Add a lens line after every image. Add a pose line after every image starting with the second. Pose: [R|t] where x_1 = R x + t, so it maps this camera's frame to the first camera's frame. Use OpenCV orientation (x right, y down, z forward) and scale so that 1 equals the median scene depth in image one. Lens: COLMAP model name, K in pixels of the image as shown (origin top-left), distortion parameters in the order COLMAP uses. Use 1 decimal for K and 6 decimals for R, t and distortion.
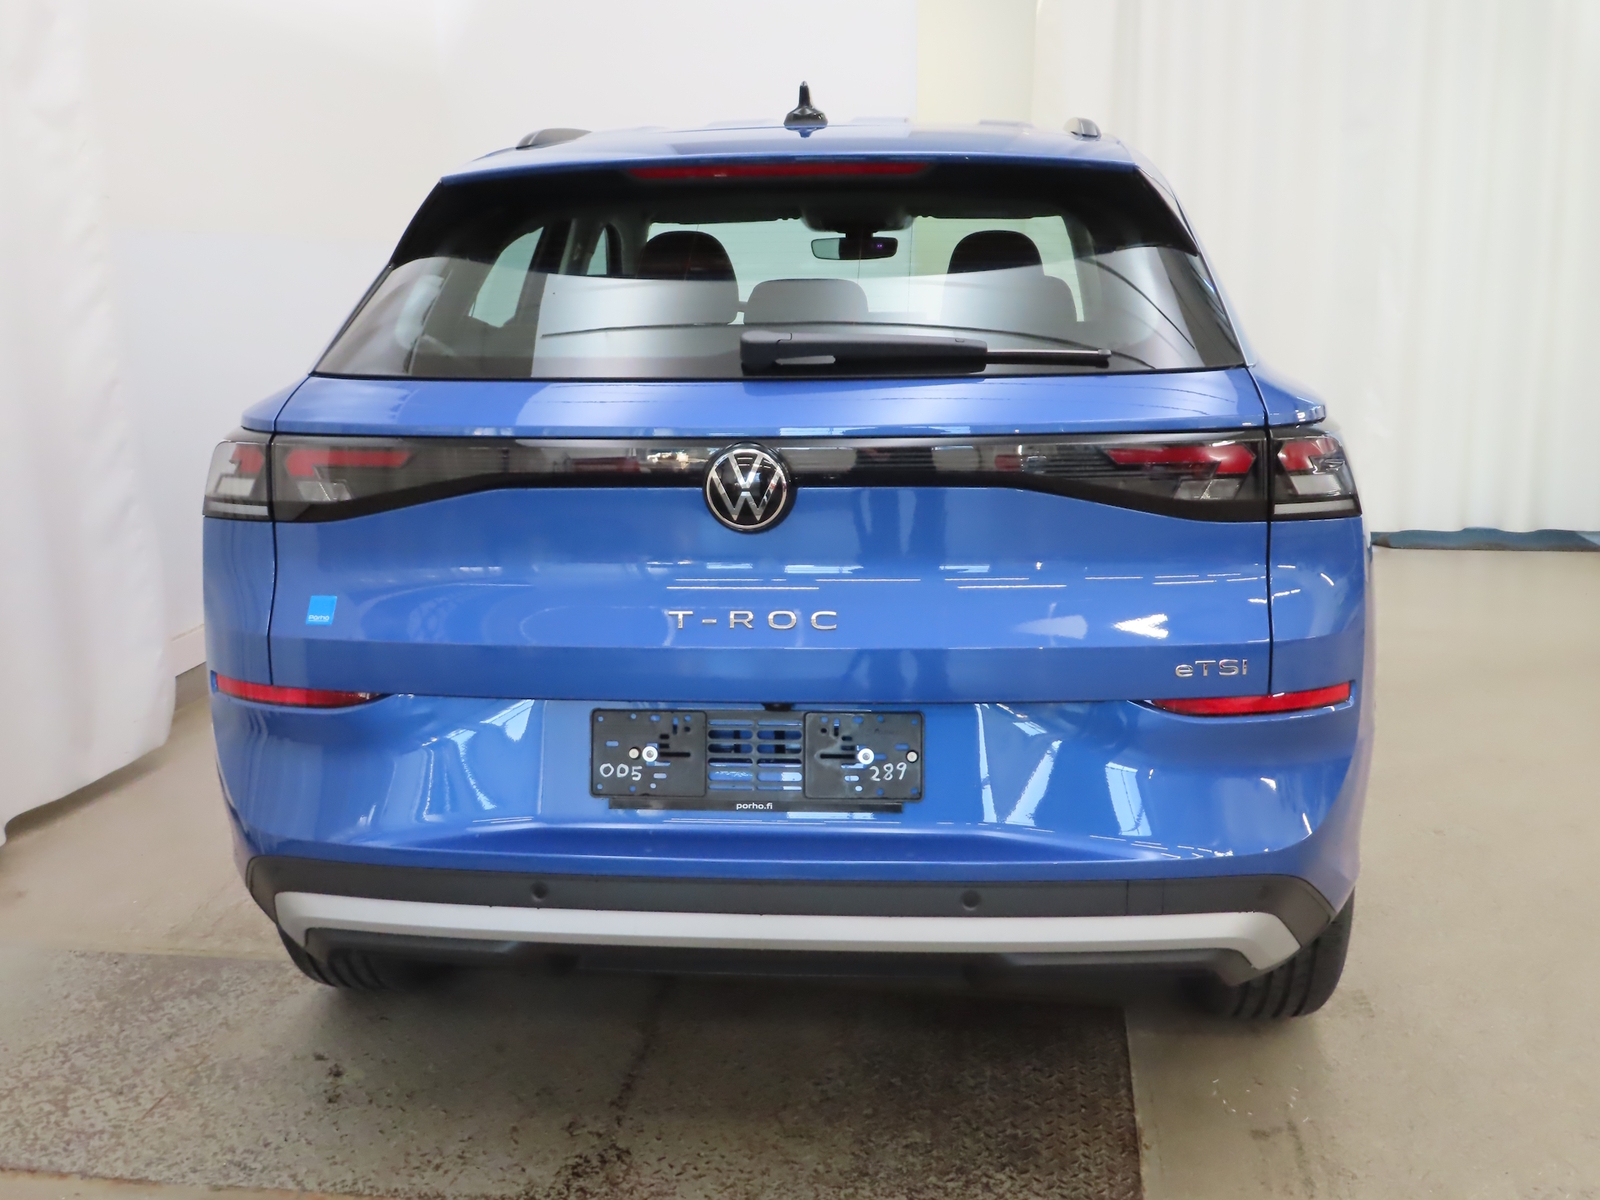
lens RADIAL K [[1293.1, 0, 800.0], [0, 1293.1, 600.0], [0, 0, 1]] dist [-0.032622, 0.001344]
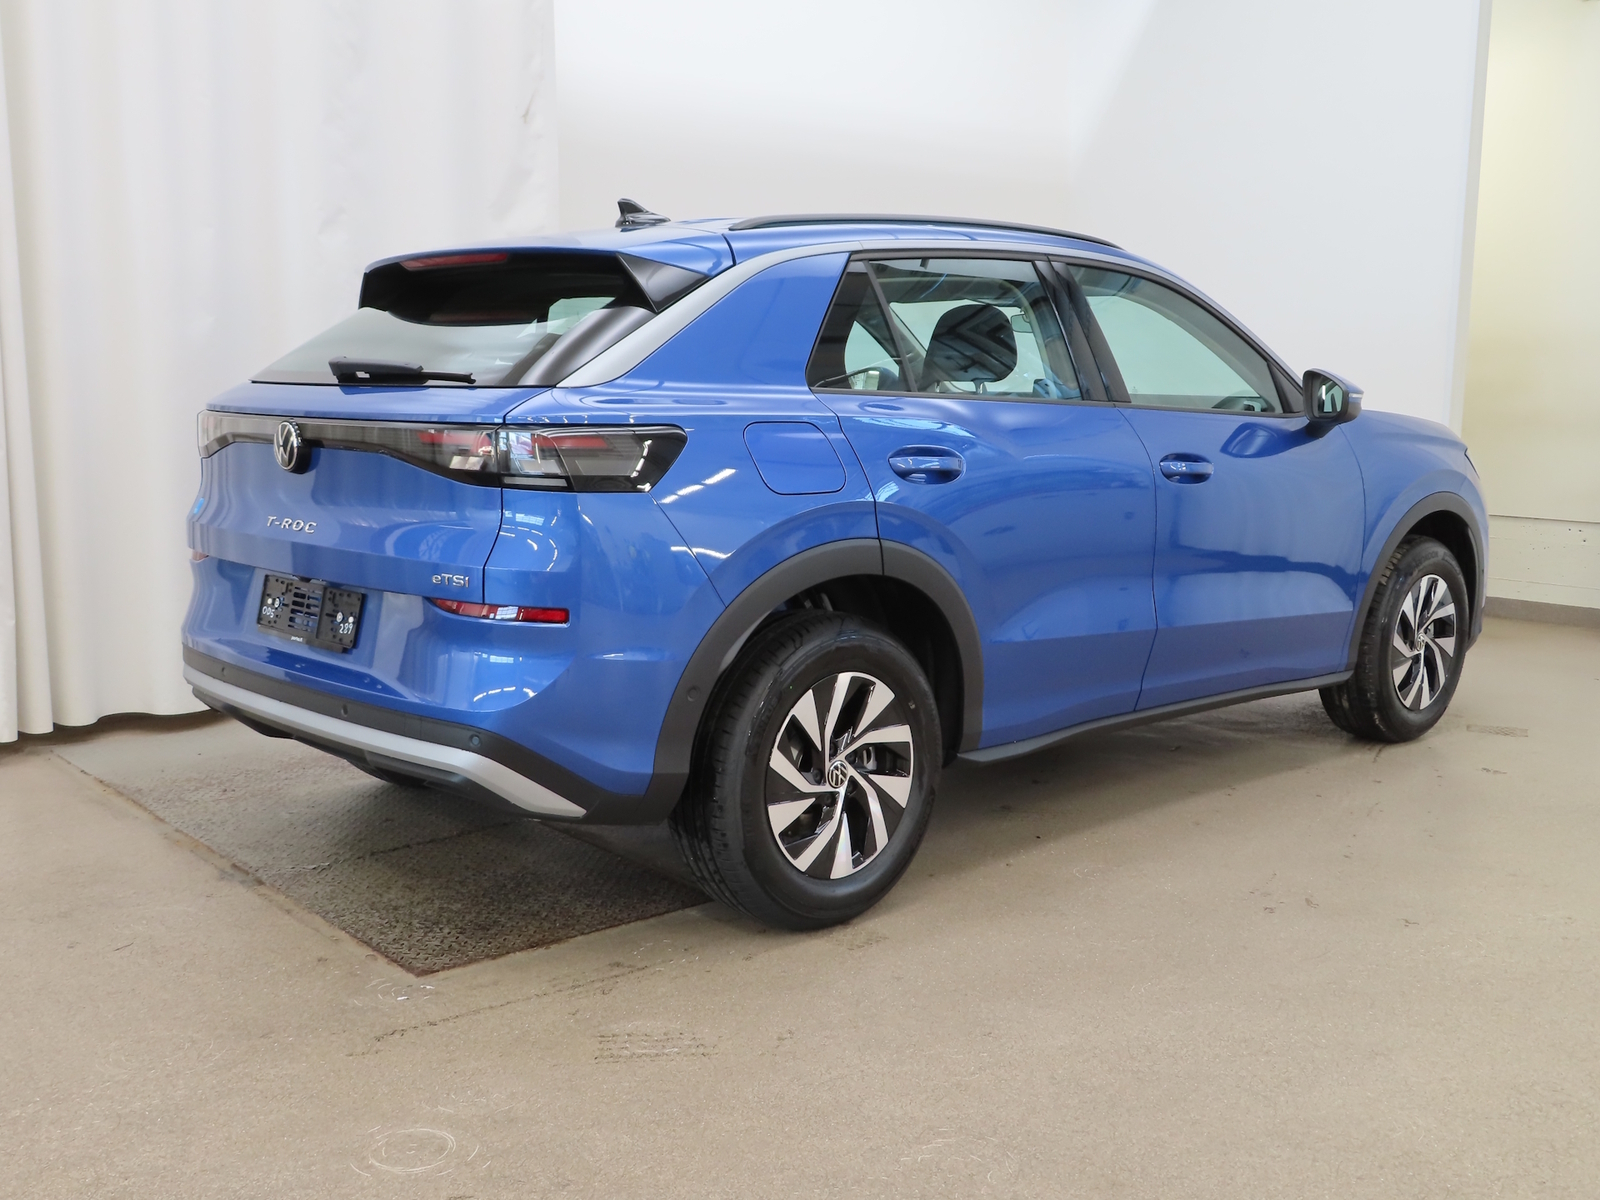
lens RADIAL K [[1293.1, 0, 800.0], [0, 1293.1, 600.0], [0, 0, 1]] dist [-0.032622, 0.001344]
pose [[0.828699, 0.120287, -0.546616, 1.215500], [-0.134895, 0.990768, 0.013517, 0.000046], [0.543196, 0.062534, 0.837274, -0.036515]]
